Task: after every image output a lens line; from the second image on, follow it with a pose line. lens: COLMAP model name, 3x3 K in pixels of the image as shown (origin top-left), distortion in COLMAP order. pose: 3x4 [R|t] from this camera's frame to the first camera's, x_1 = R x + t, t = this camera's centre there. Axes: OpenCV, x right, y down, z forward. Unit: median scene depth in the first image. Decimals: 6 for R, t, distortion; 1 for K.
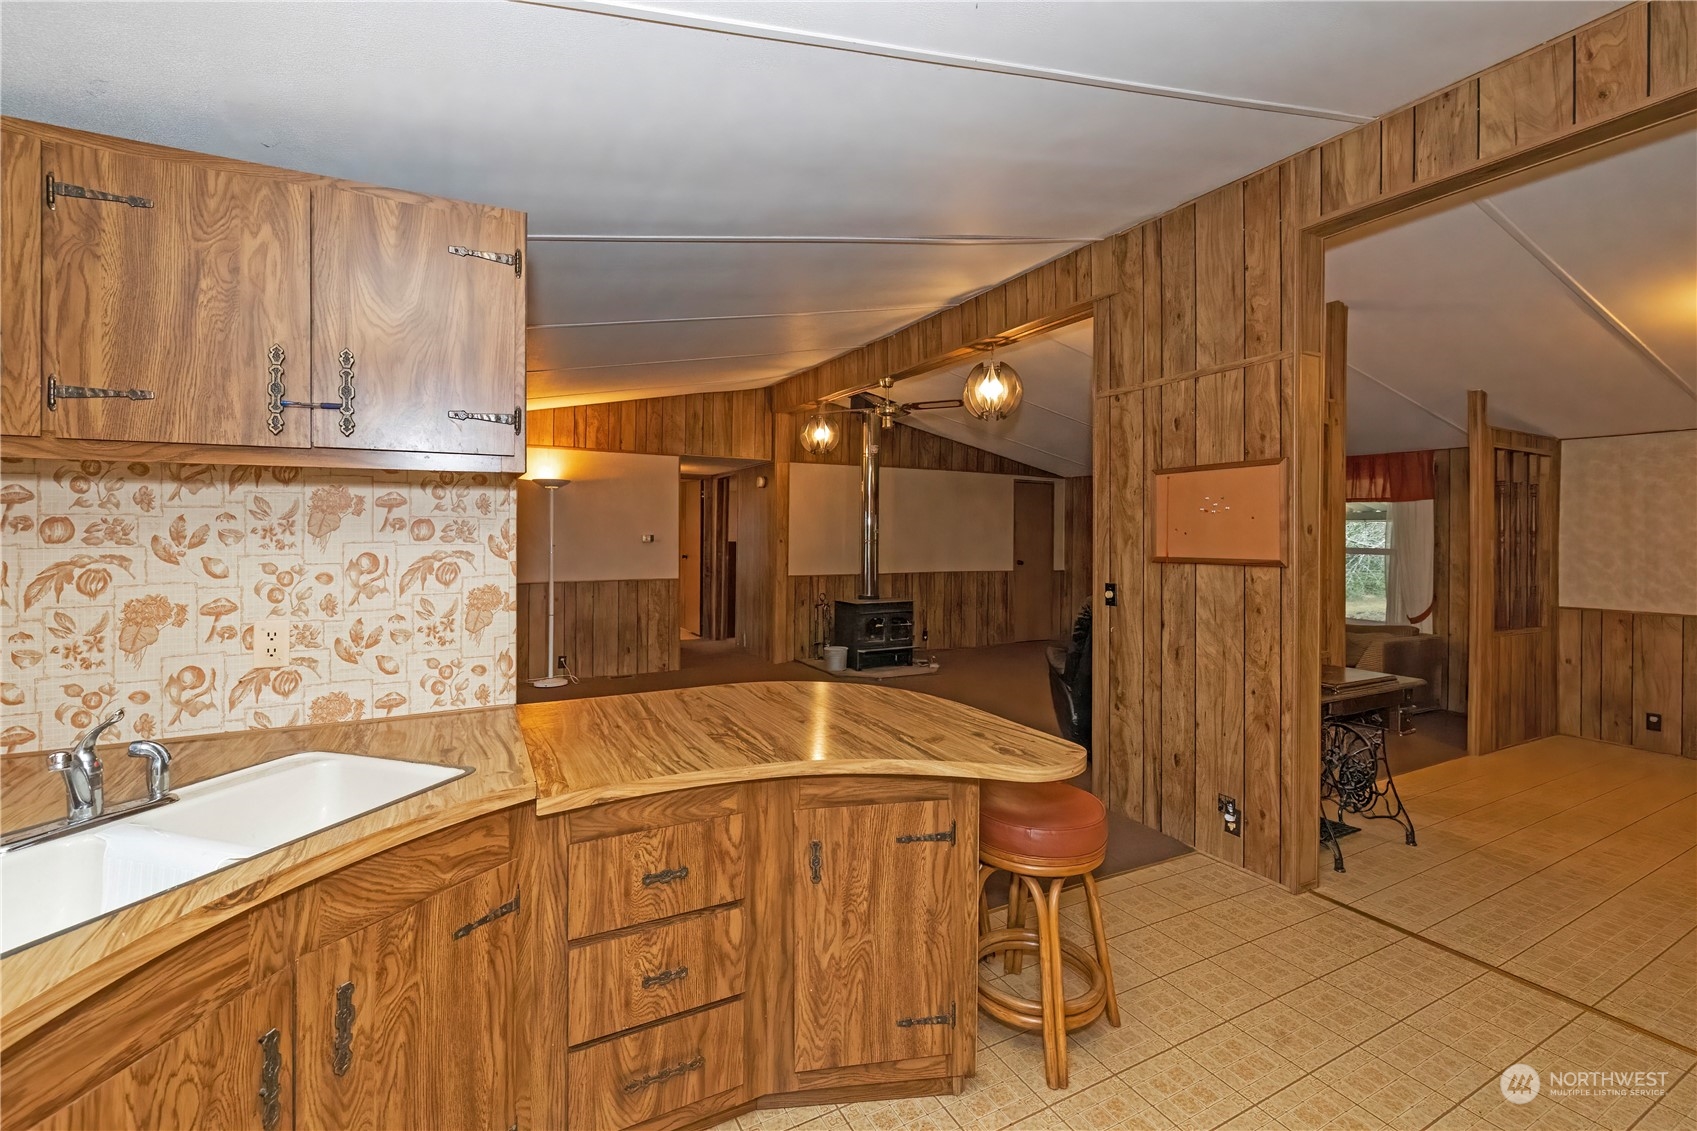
lens RADIAL K [[740.6, 0, 847.6], [0, 740.6, 534.6], [0, 0, 1]] dist [-0.001863, -0.000145]
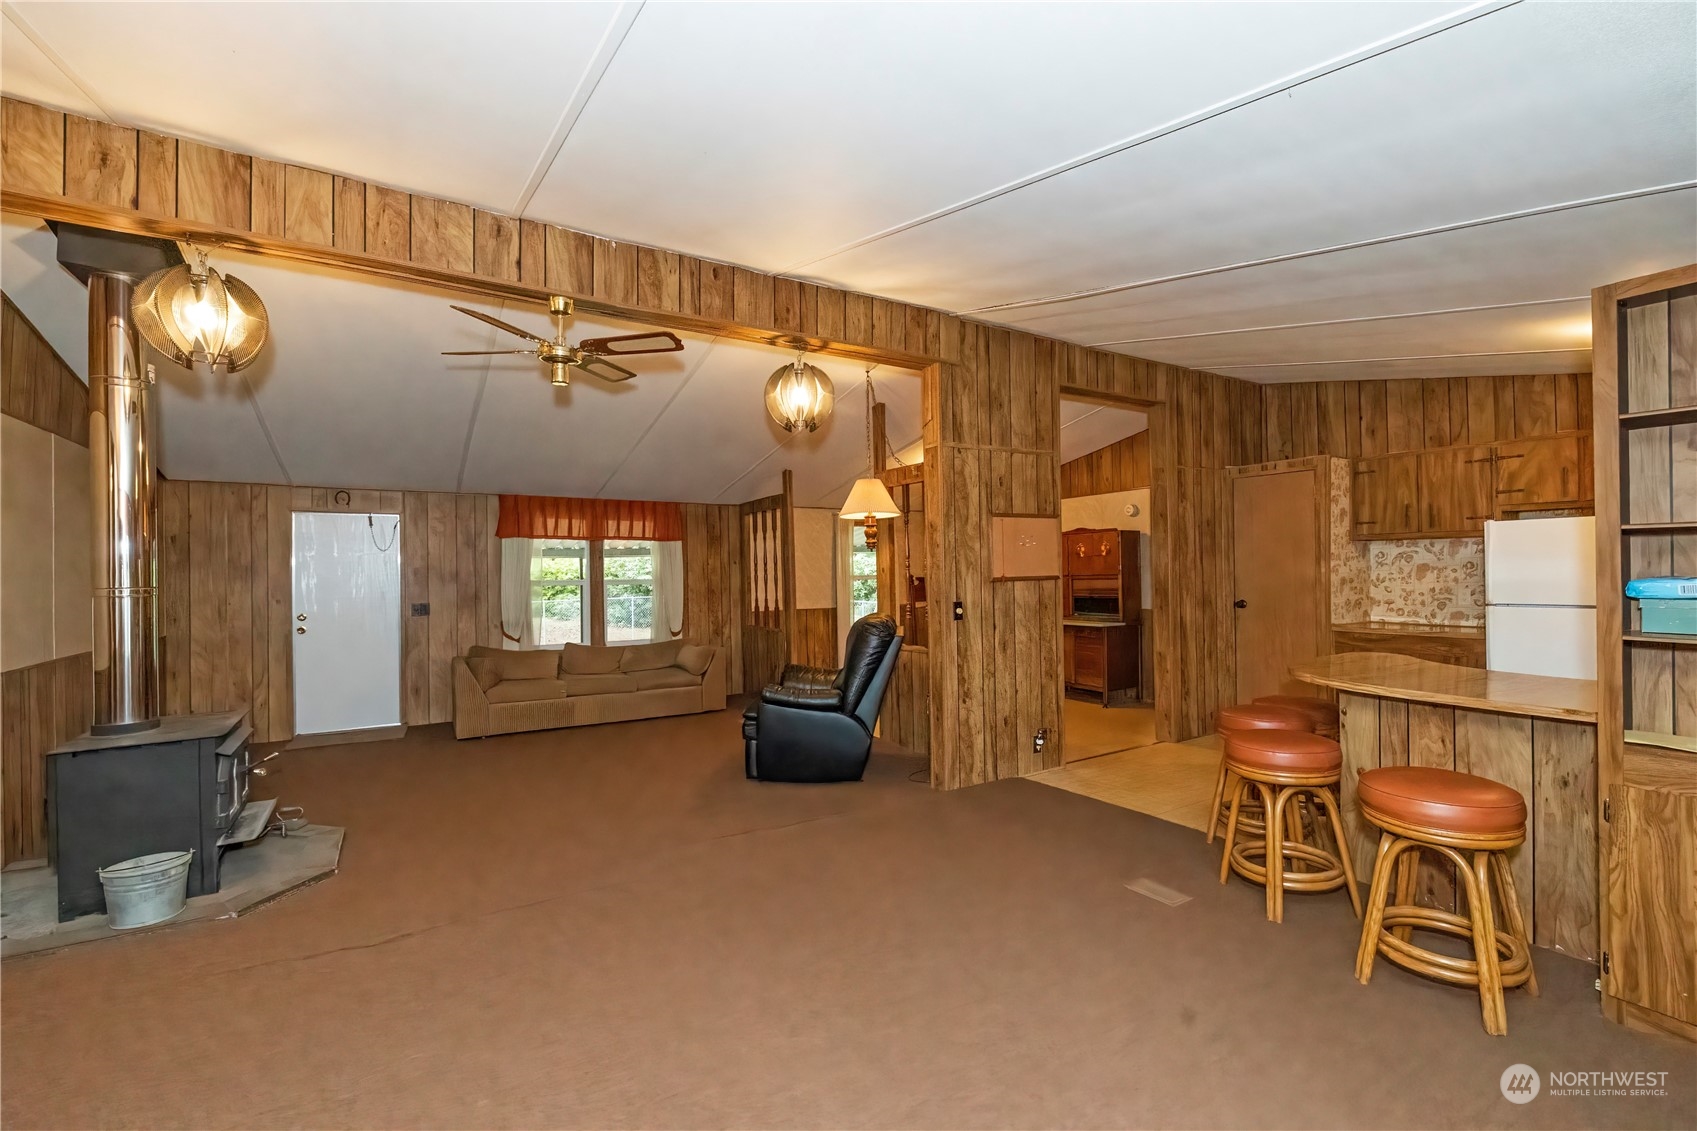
lens RADIAL K [[723.9, 0, 848.5], [0, 723.9, 565.5], [0, 0, 1]] dist [-0.000684, 0.000269]
pose [[-0.074138, 0.001585, 0.997247, -0.470680], [0.018287, 0.999833, -0.000229, 0.002088], [-0.997080, 0.018220, -0.074155, 0.729598]]
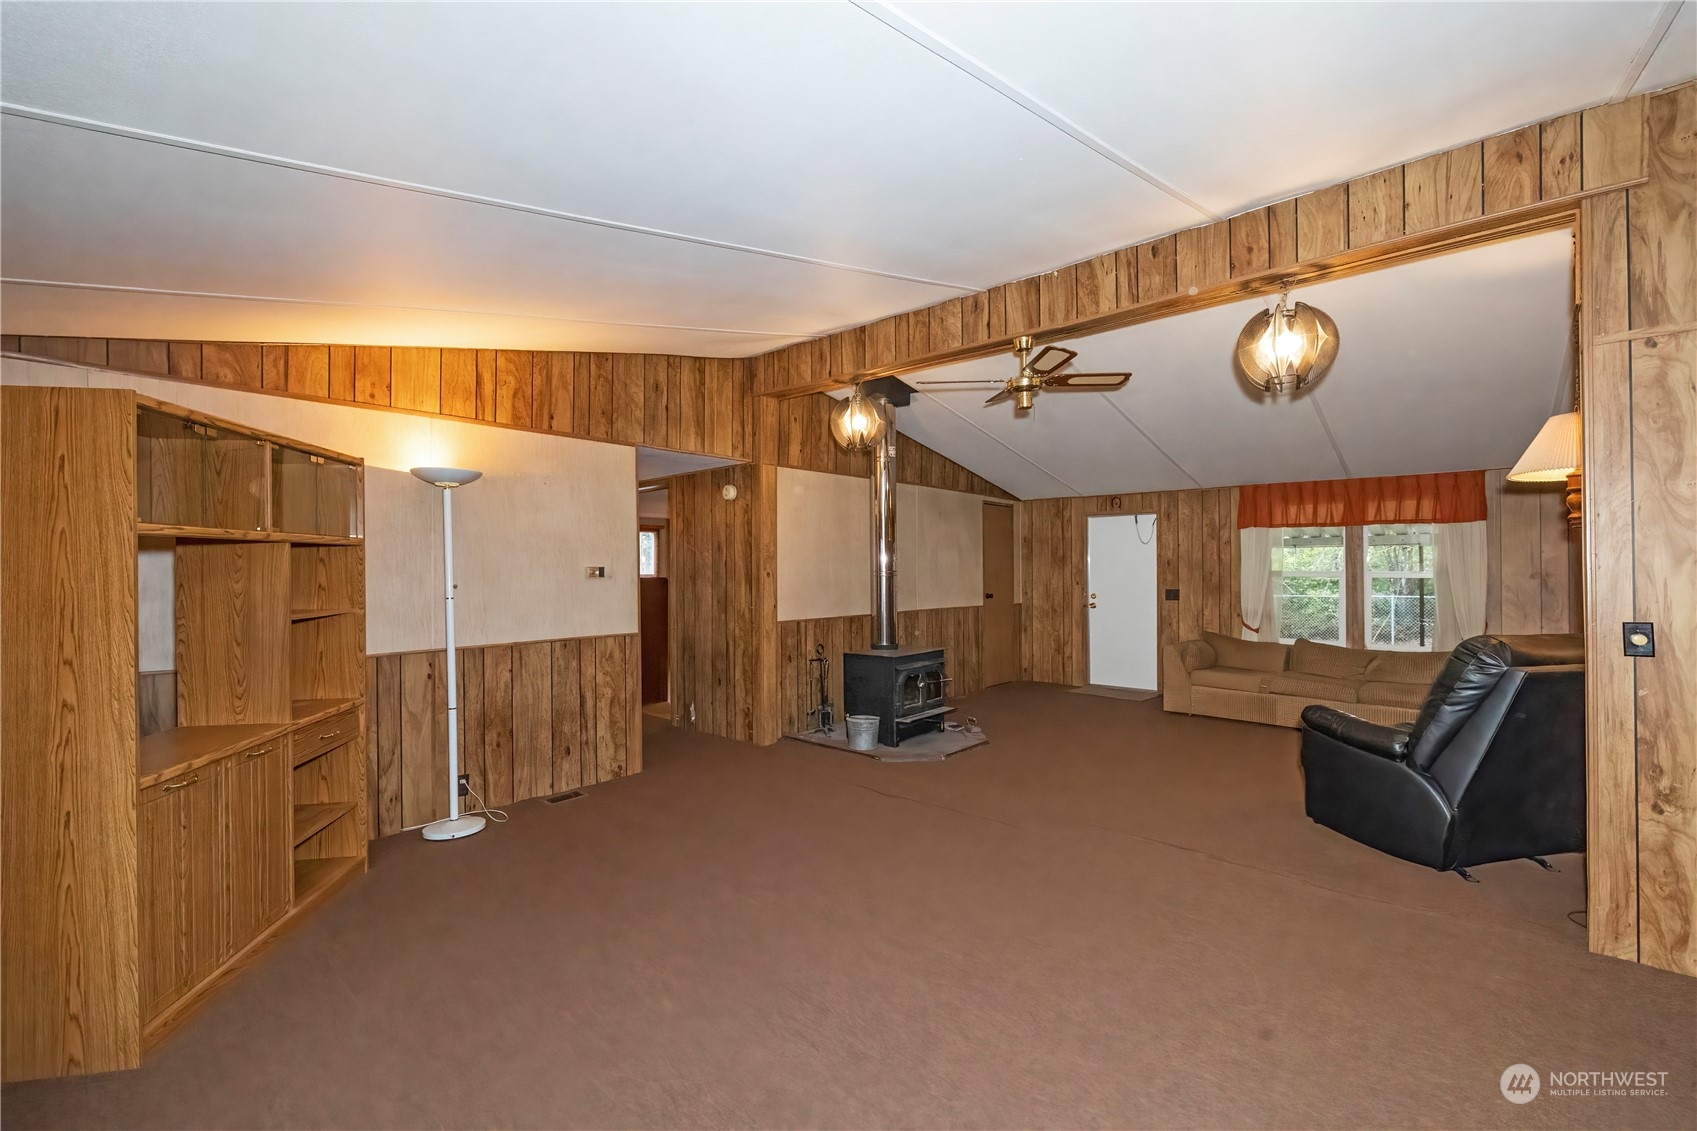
lens RADIAL K [[723.9, 0, 848.5], [0, 723.9, 565.5], [0, 0, 1]] dist [-0.000684, 0.000269]
pose [[0.937005, -0.009340, 0.349191, -0.306351], [0.011674, 0.999921, -0.004582, 0.005463], [-0.349121, 0.008370, 0.937040, 0.368900]]
